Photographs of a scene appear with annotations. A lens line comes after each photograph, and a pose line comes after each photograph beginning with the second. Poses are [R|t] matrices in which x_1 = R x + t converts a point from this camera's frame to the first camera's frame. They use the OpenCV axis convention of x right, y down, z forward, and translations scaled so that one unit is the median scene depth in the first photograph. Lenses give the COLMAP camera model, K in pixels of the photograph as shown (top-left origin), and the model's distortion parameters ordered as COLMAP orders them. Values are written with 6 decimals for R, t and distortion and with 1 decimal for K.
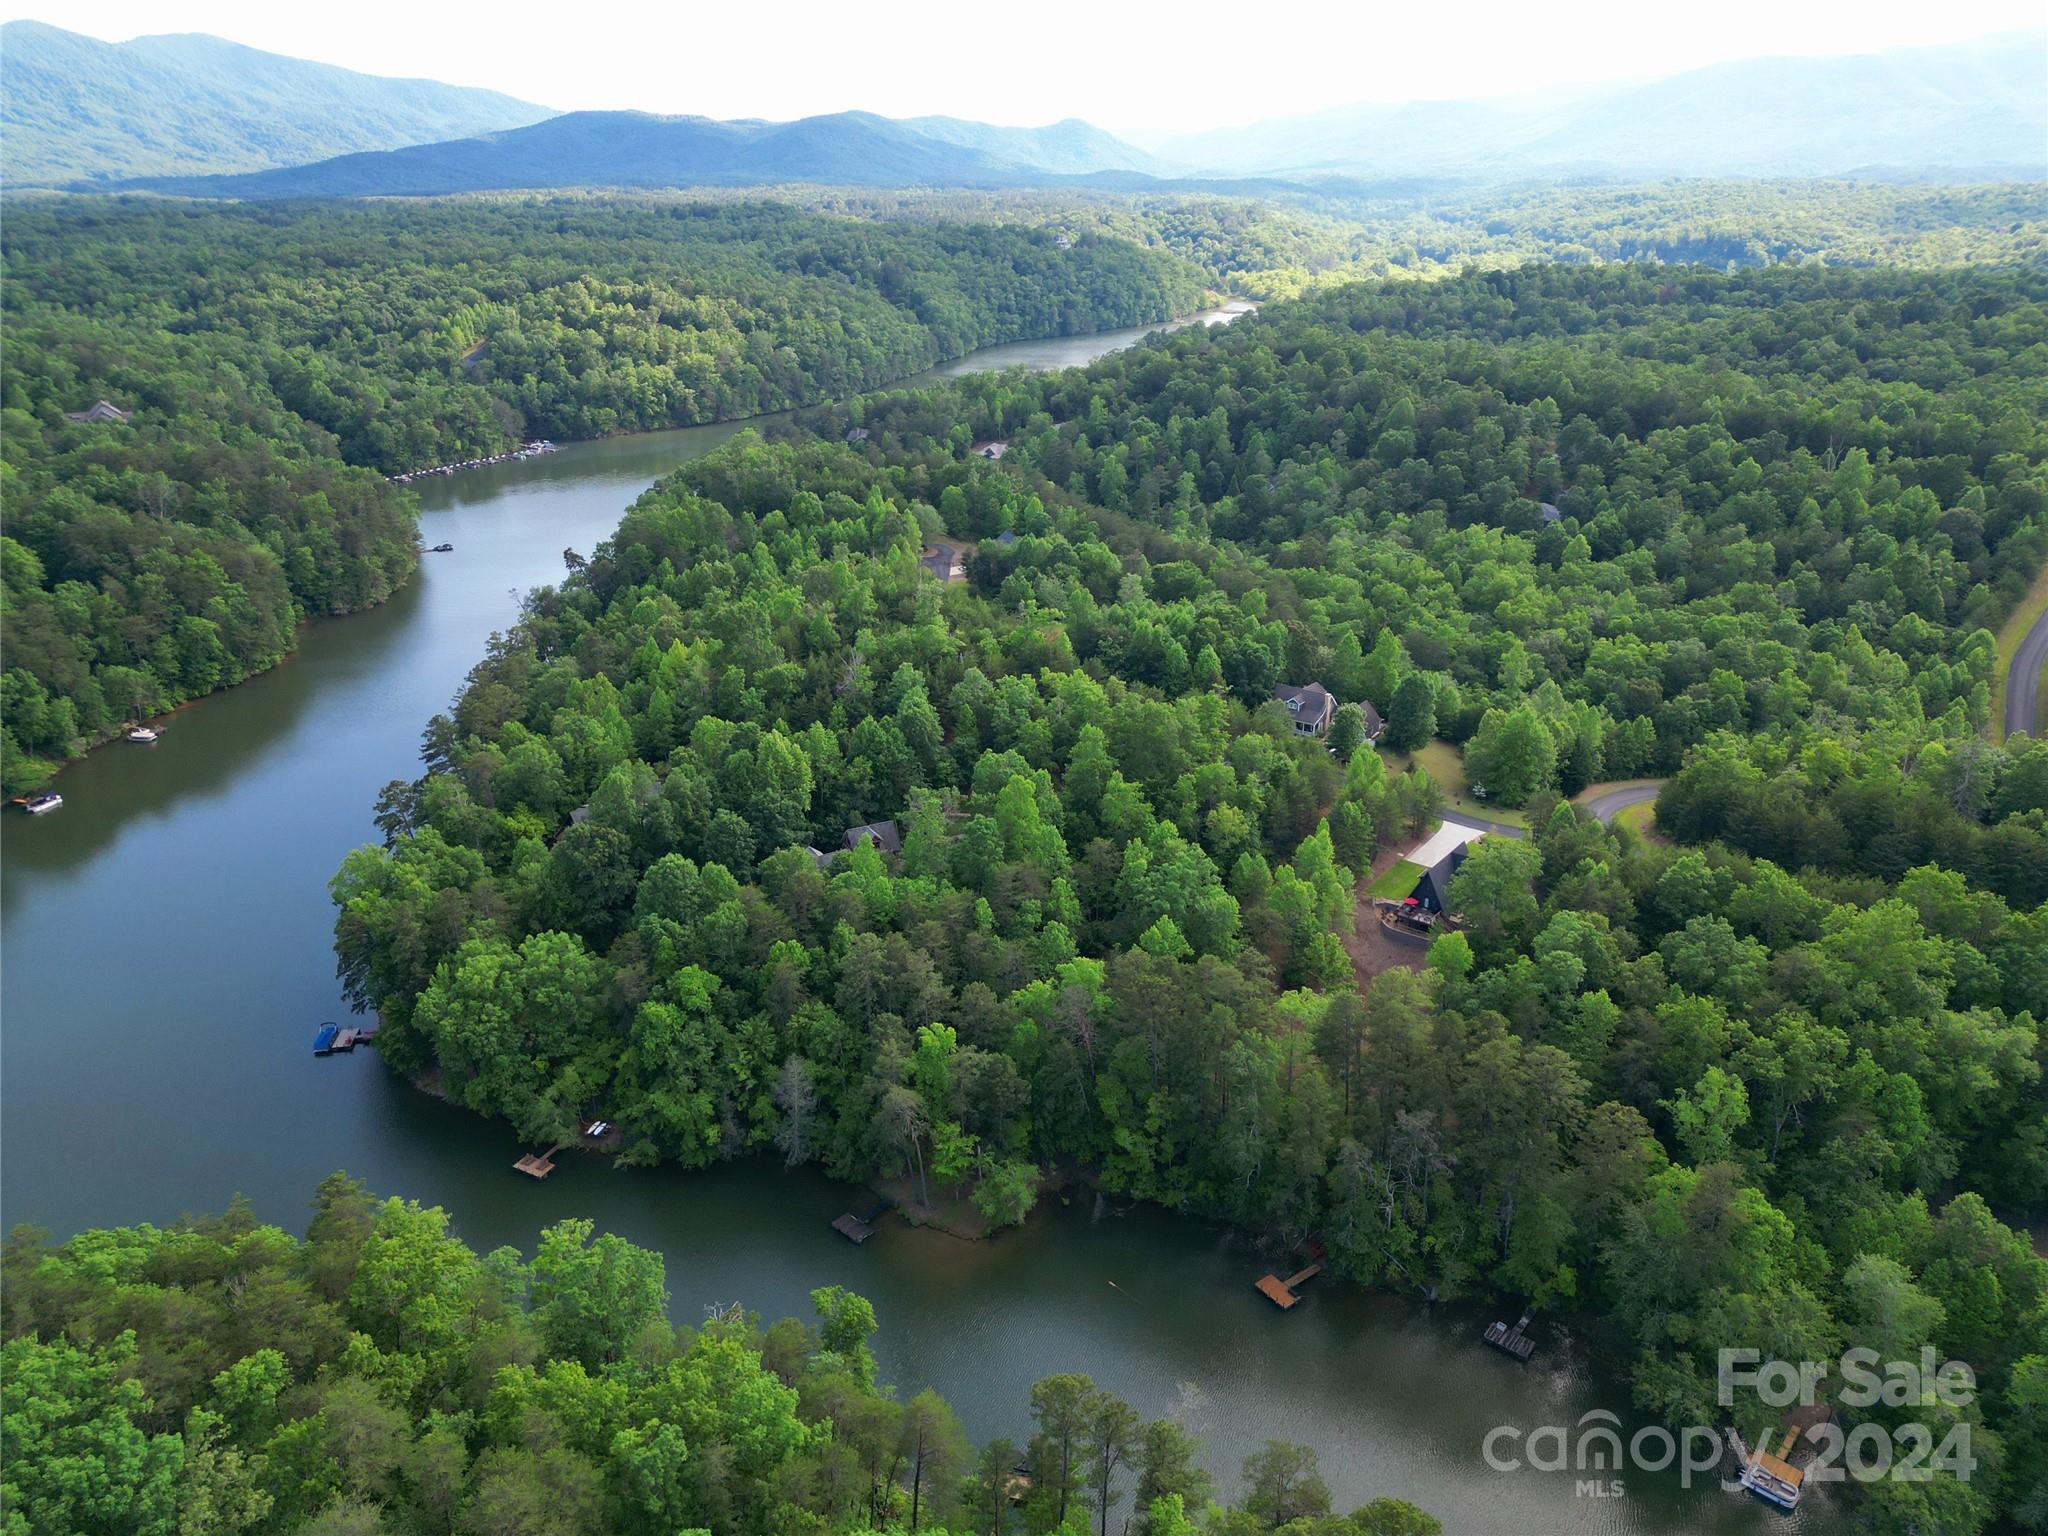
lens RADIAL K [[1428.9, 0, 1025.0], [0, 1428.9, 760.1], [0, 0, 1]] dist [0.087956, -0.085304]
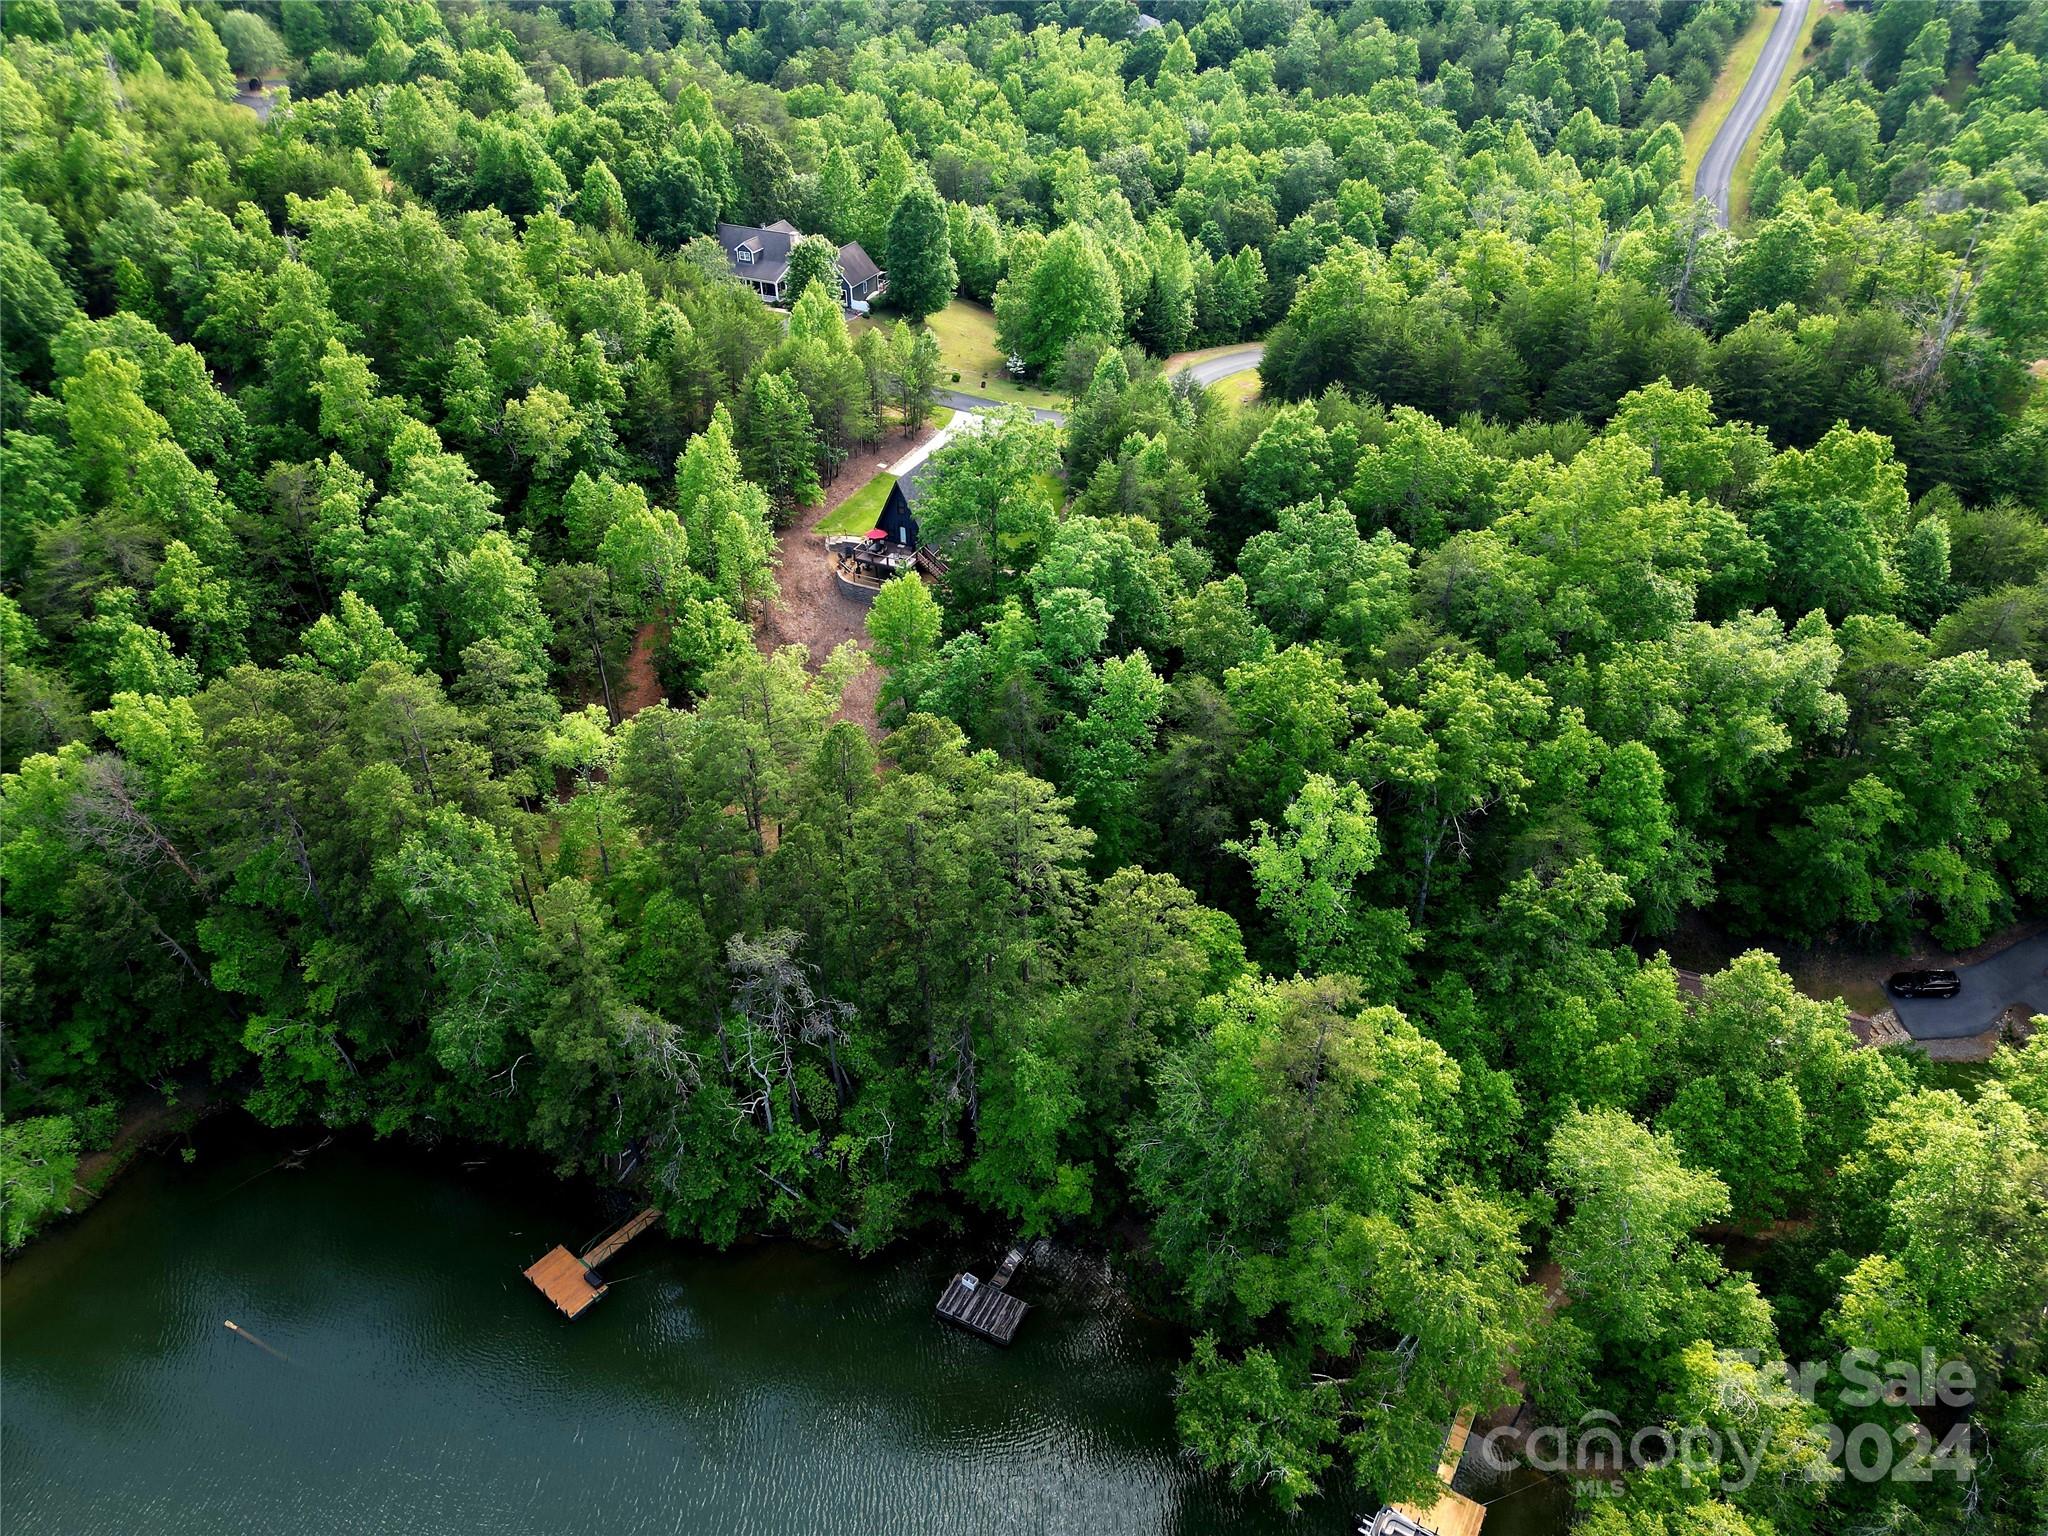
lens RADIAL K [[1428.9, 0, 1025.0], [0, 1428.9, 760.1], [0, 0, 1]] dist [0.087956, -0.085304]
pose [[0.974325, -0.114981, 0.193571, 0.228692], [0.071590, 0.973357, 0.217832, 0.072223], [-0.213460, -0.198381, 0.956598, 0.444998]]
